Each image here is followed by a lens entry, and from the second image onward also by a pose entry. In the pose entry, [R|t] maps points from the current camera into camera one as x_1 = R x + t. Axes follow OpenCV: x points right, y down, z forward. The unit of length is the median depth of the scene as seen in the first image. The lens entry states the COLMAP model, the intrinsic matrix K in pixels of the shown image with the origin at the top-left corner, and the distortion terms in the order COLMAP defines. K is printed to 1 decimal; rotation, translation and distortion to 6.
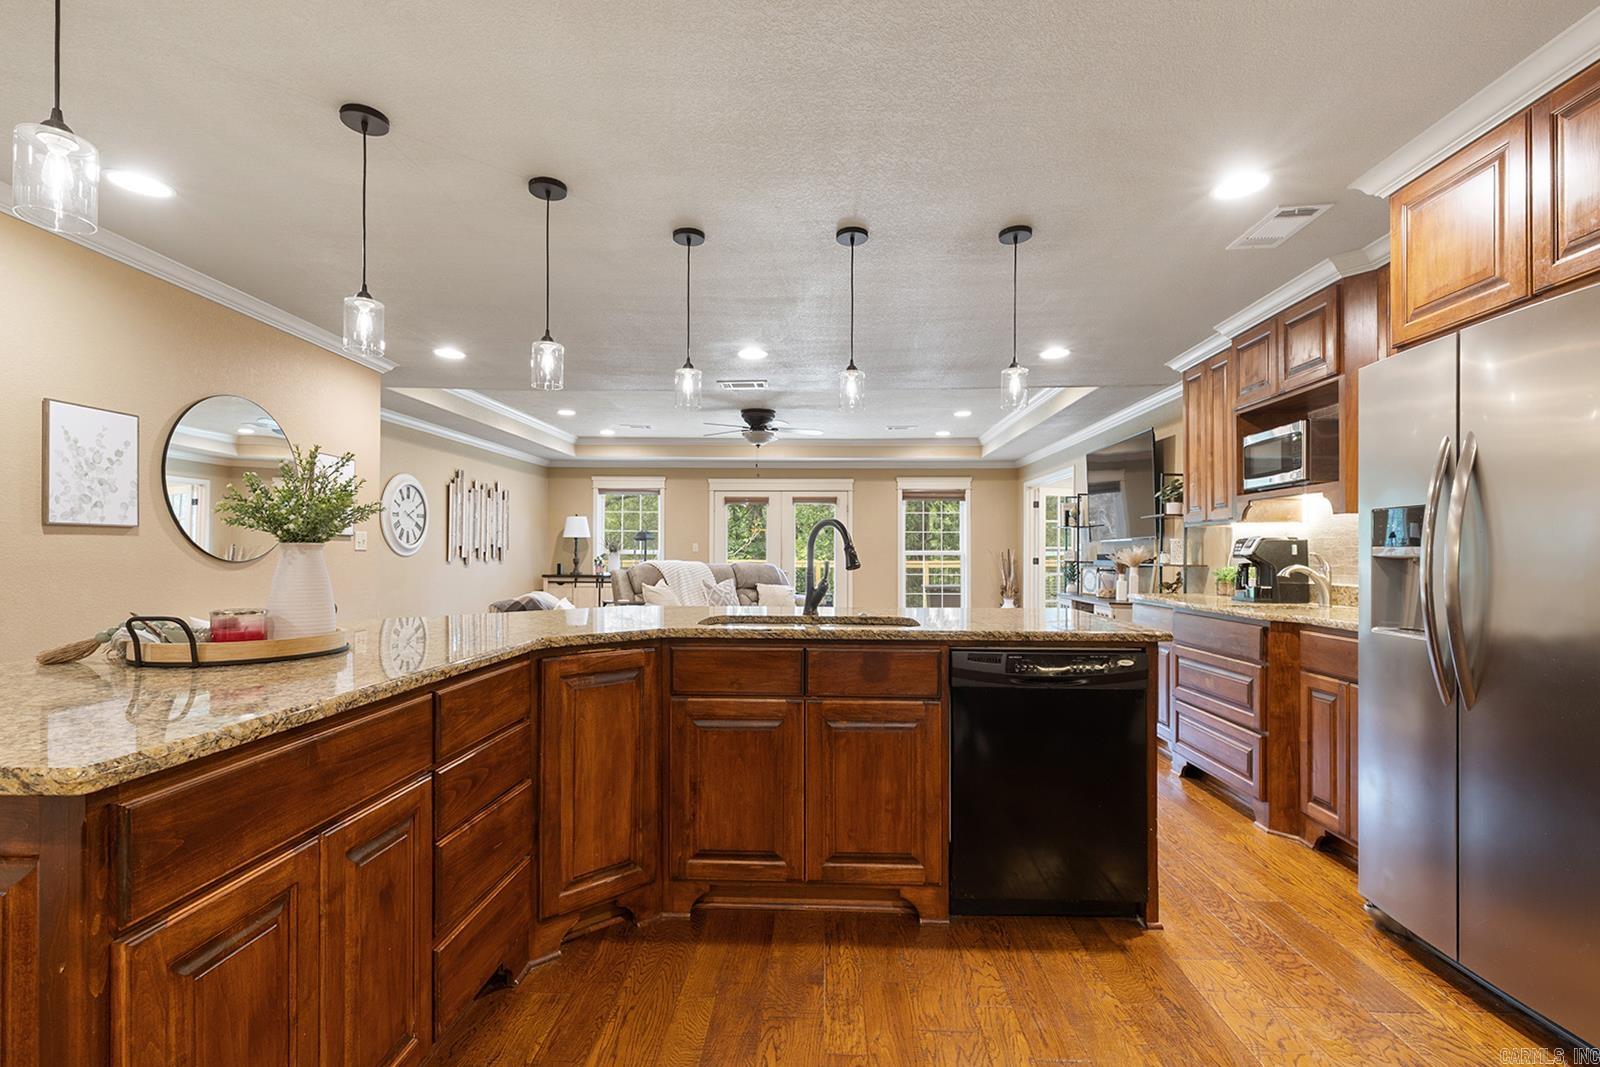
lens RADIAL K [[724.5, 0, 800.0], [0, 724.5, 553.2], [0, 0, 1]] dist [0.001851, -0.000027]
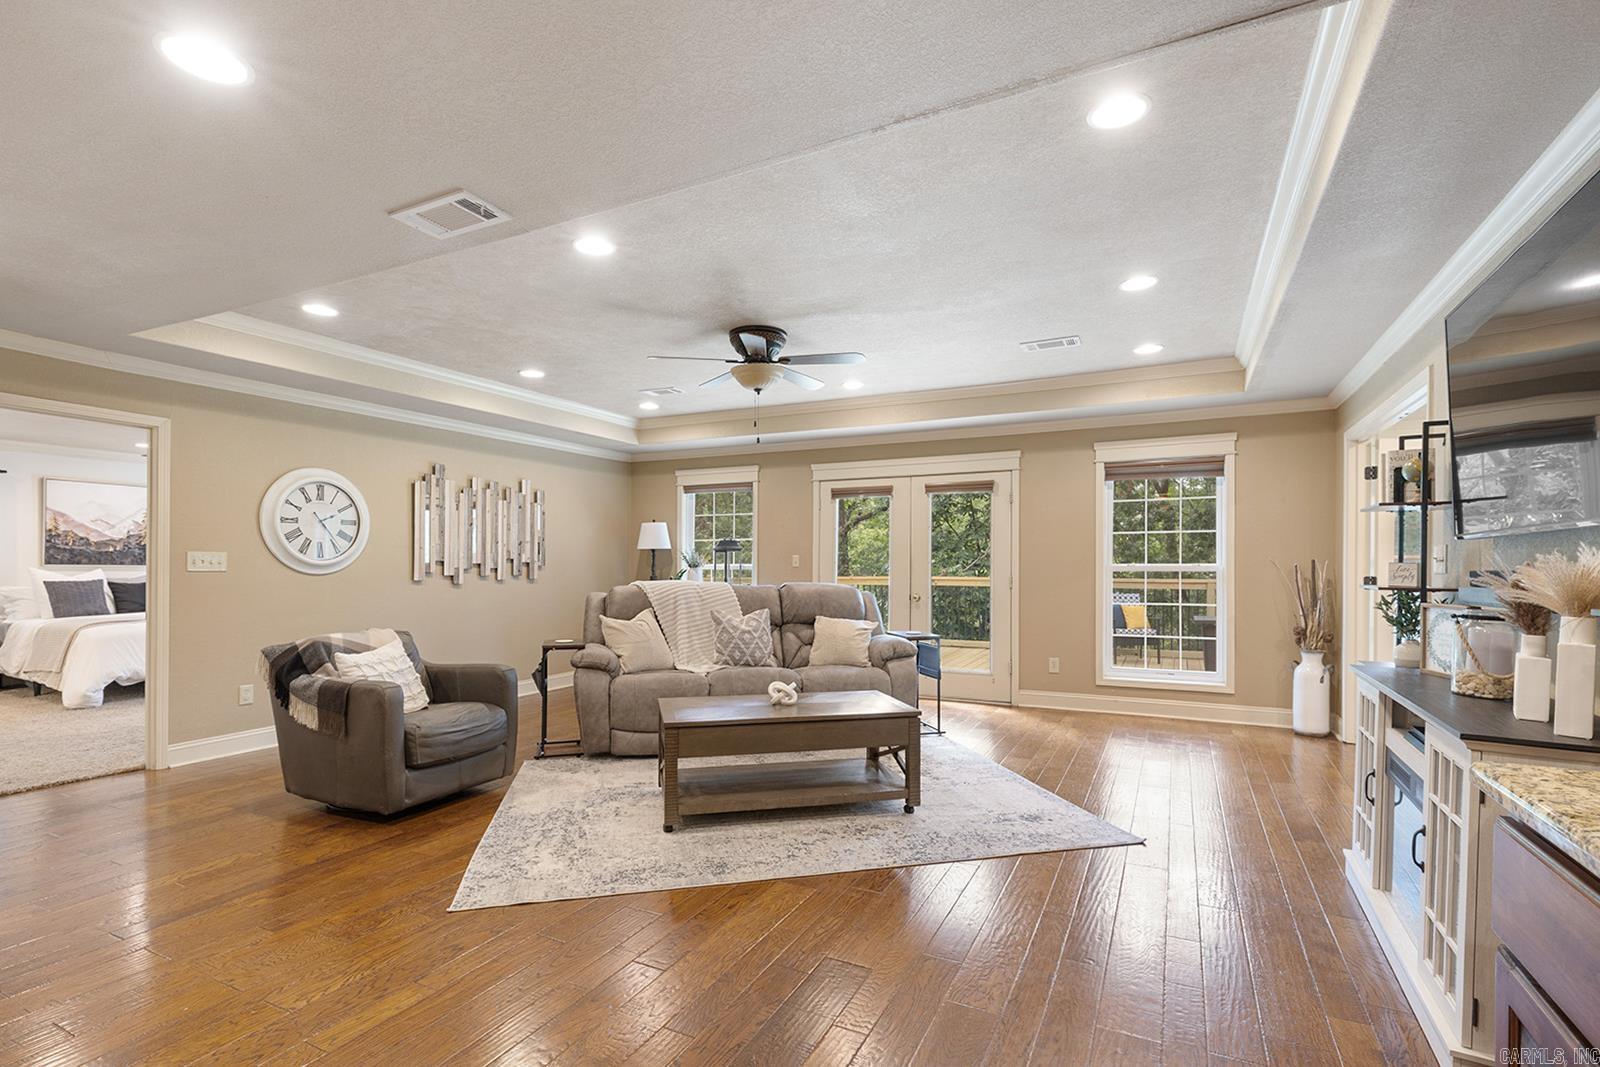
lens RADIAL K [[740.6, 0, 800.8], [0, 740.6, 570.6], [0, 0, 1]] dist [0.001091, 0.000473]
pose [[0.907758, -0.001331, -0.419492, 0.174863], [0.003071, 0.999989, 0.003473, -0.000954], [0.419483, -0.004440, 0.907752, 0.344296]]
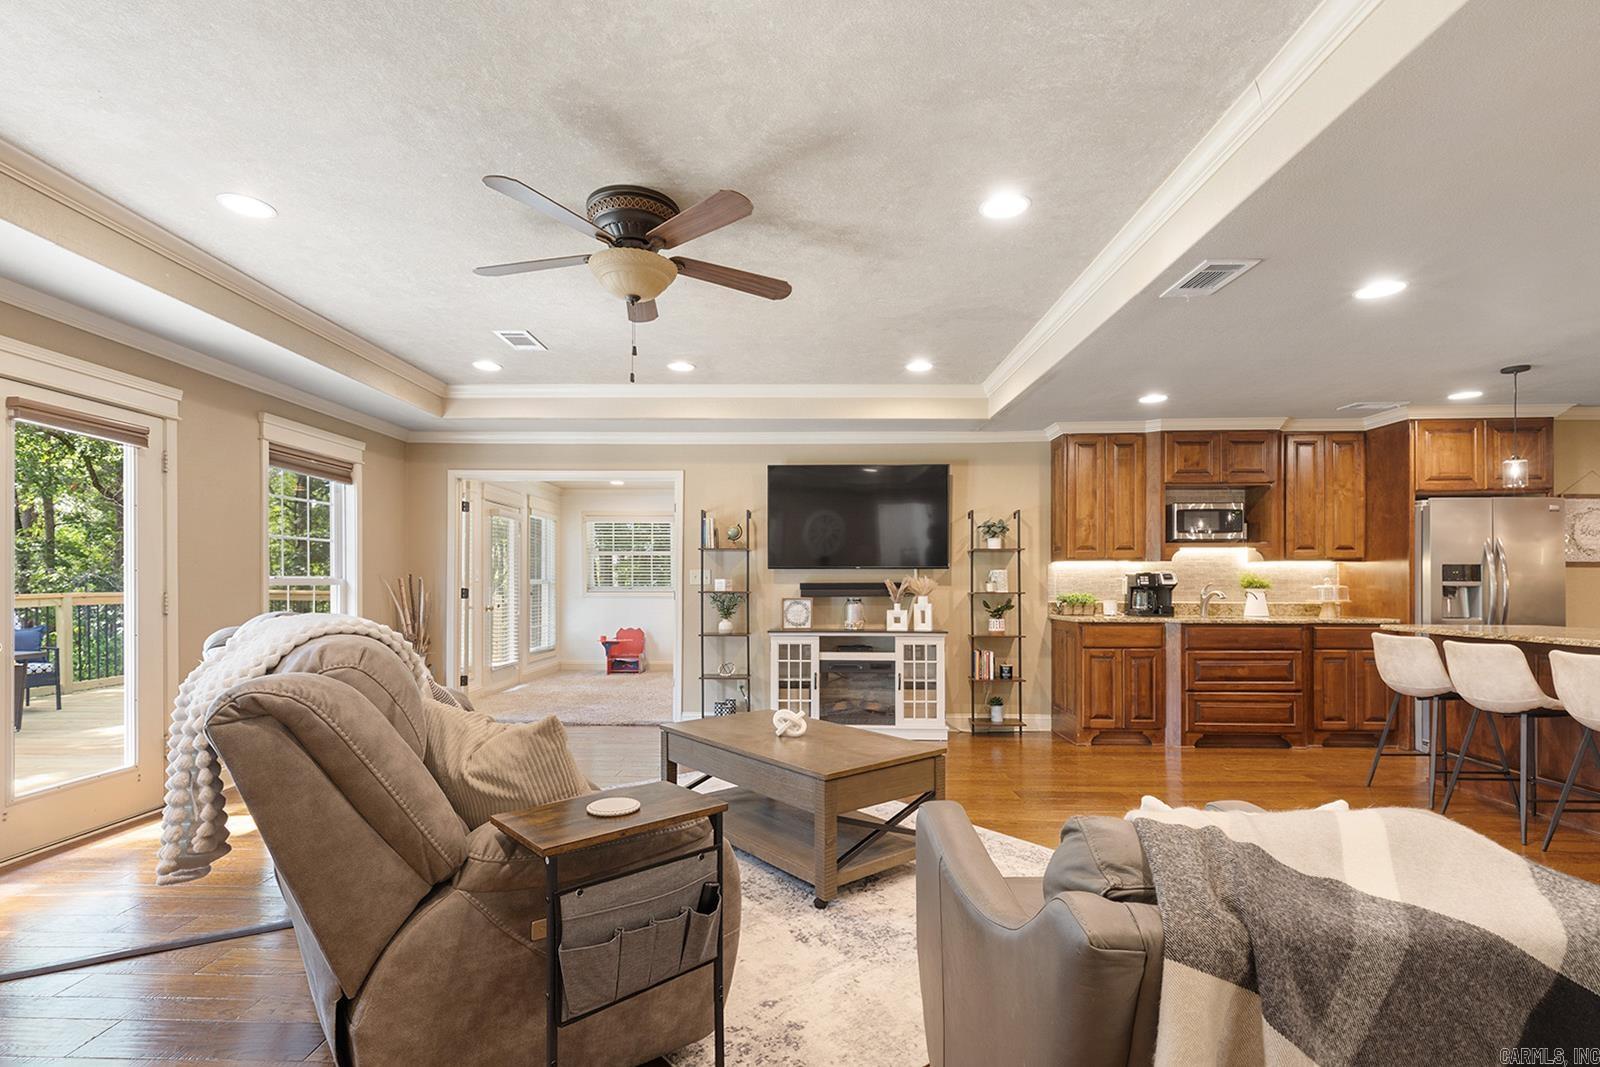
lens RADIAL K [[737.6, 0, 802.4], [0, 737.6, 584.5], [0, 0, 1]] dist [-0.002129, -0.000795]
pose [[-0.013199, -0.005165, 0.999900, -0.334437], [-0.002156, 0.999984, 0.005137, -0.001179], [-0.999911, -0.002088, -0.013210, 0.689685]]
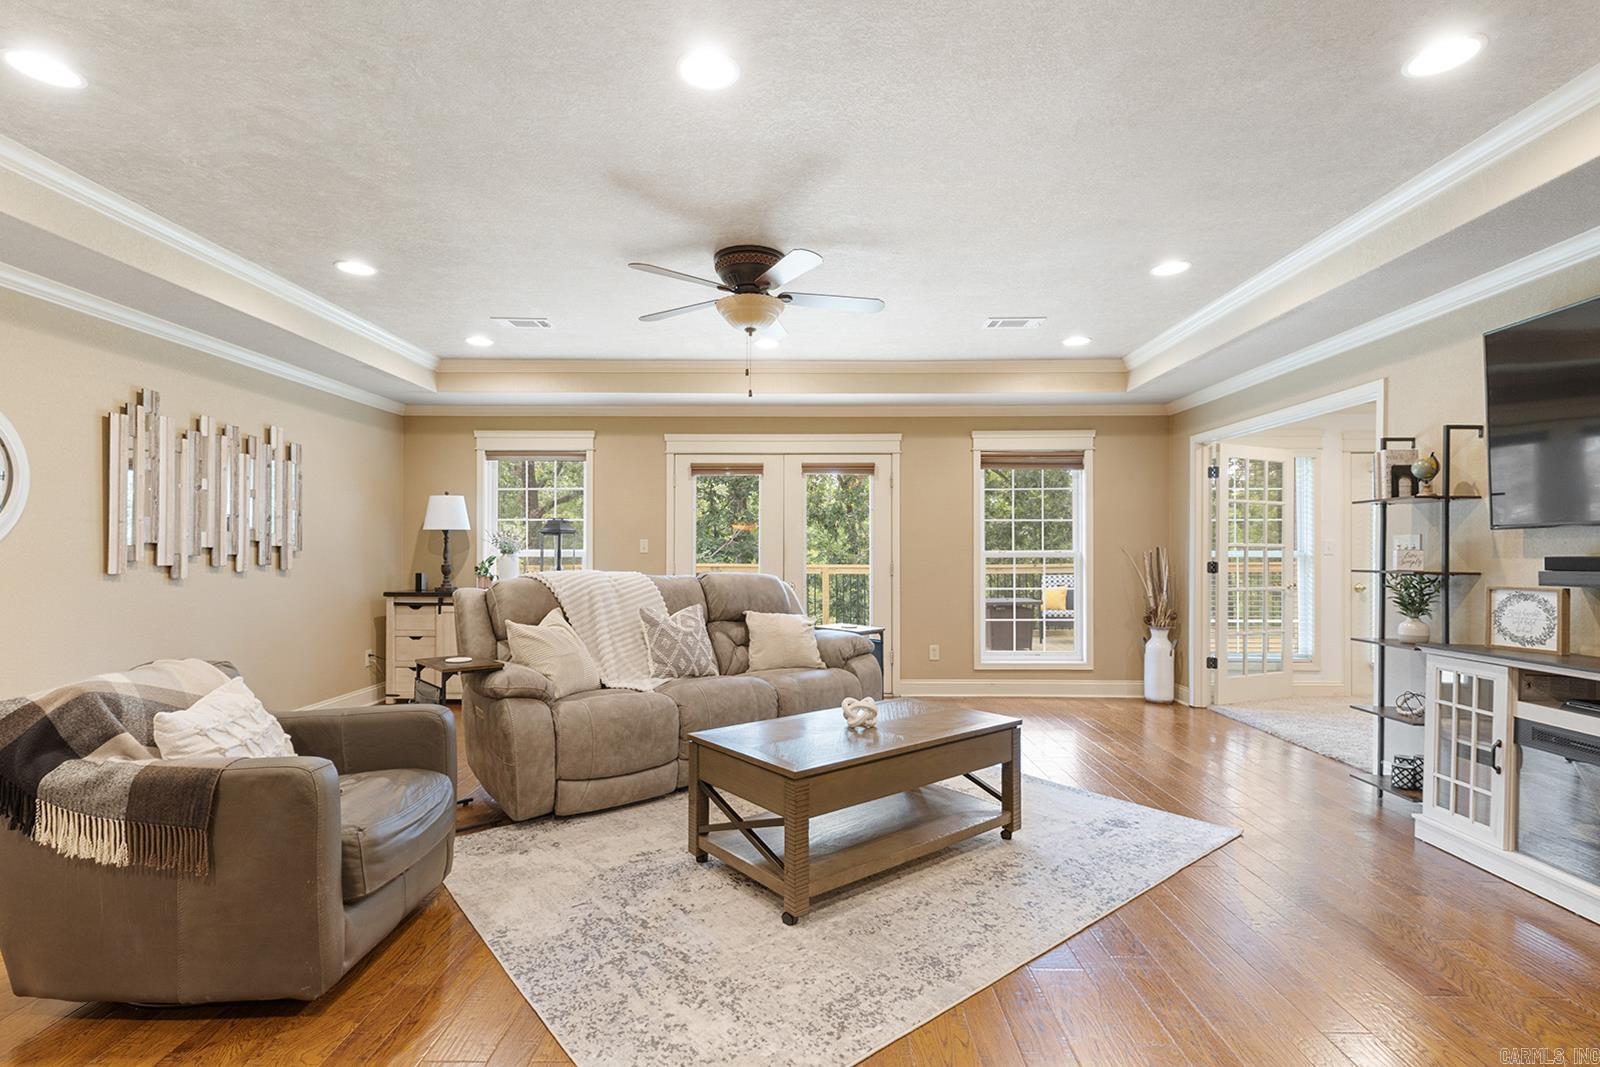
lens RADIAL K [[738.1, 0, 786.8], [0, 738.1, 557.4], [0, 0, 1]] dist [0.001660, 0.000100]
pose [[0.999981, -0.002450, 0.005571, -0.027395], [0.002424, 0.999986, 0.004724, -0.001050], [-0.005582, -0.004710, 0.999973, 0.386356]]
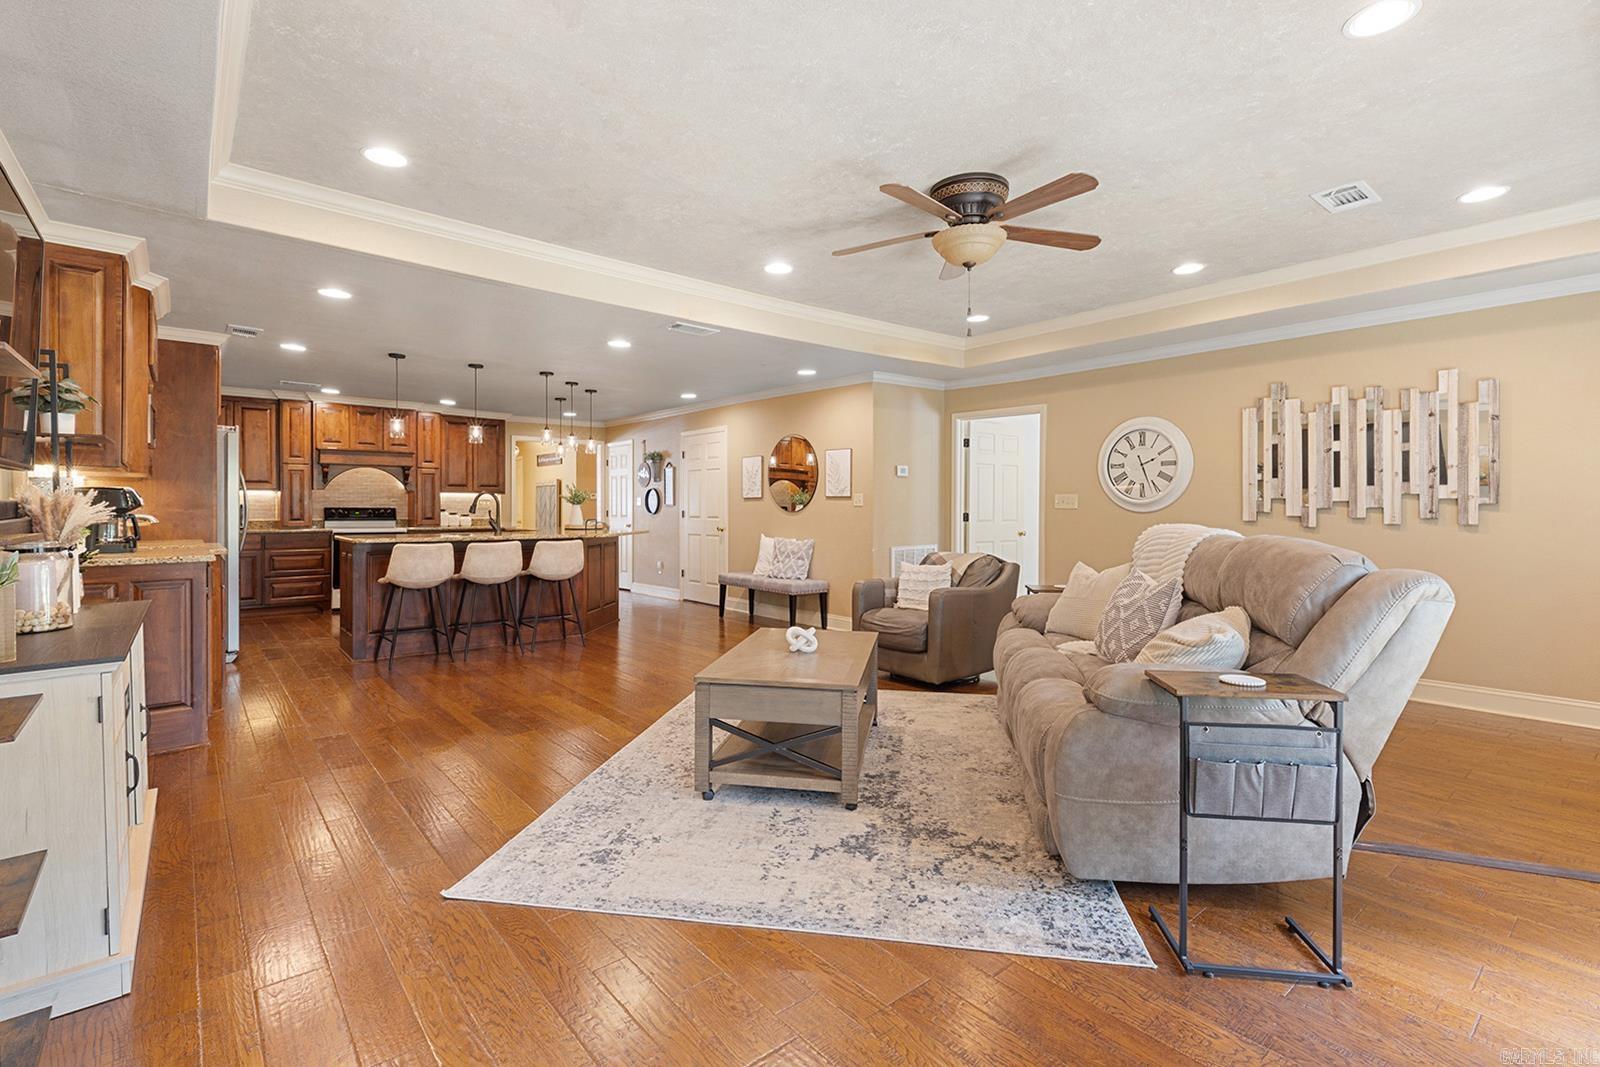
lens RADIAL K [[754.8, 0, 805.4], [0, 754.8, 507.0], [0, 0, 1]] dist [-0.000895, -0.000089]
pose [[-0.736841, -0.005811, -0.676041, 0.250852], [-0.004849, 0.999983, -0.003310, 0.002031], [0.676048, 0.000839, -0.736857, 0.960105]]
